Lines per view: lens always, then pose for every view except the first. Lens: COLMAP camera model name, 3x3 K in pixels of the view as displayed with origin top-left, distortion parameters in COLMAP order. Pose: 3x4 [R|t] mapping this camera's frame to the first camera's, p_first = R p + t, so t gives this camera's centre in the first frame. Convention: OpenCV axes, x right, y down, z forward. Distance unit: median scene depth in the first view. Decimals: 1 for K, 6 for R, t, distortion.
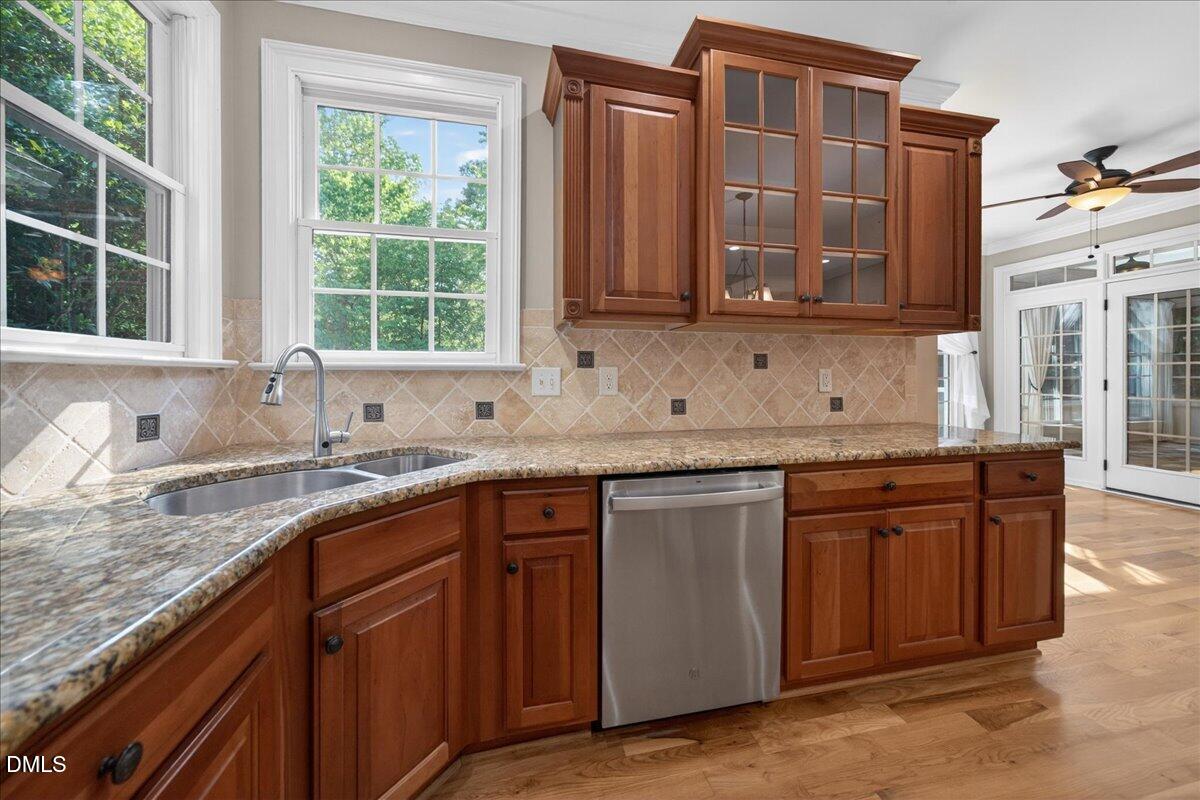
lens RADIAL K [[420.7, 0, 590.1], [0, 420.7, 377.0], [0, 0, 1]] dist [-0.005344, 0.000144]
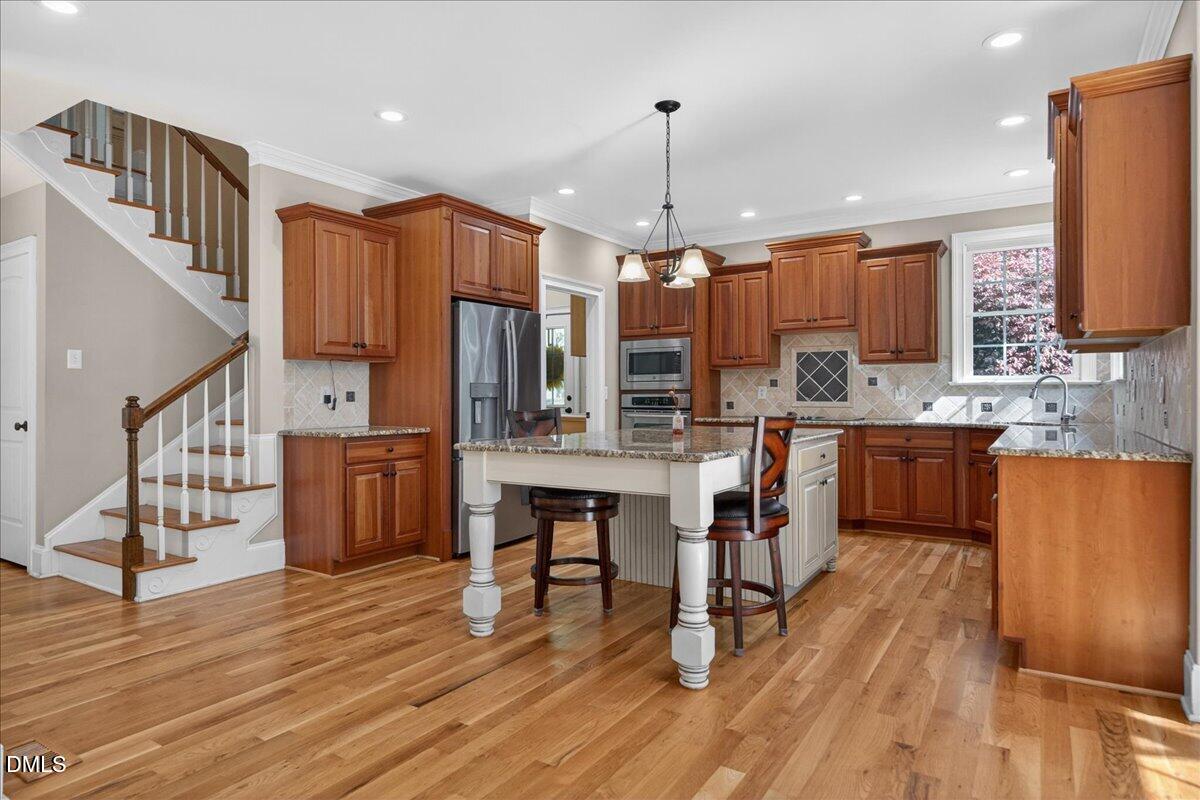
lens RADIAL K [[694.7, 0, 599.7], [0, 694.7, 389.3], [0, 0, 1]] dist [0.016954, -0.006251]
pose [[-0.703908, -0.004139, -0.710279, 3.752203], [0.000660, 0.999979, -0.006481, 0.028667], [0.710290, -0.005030, -0.703891, 1.880630]]
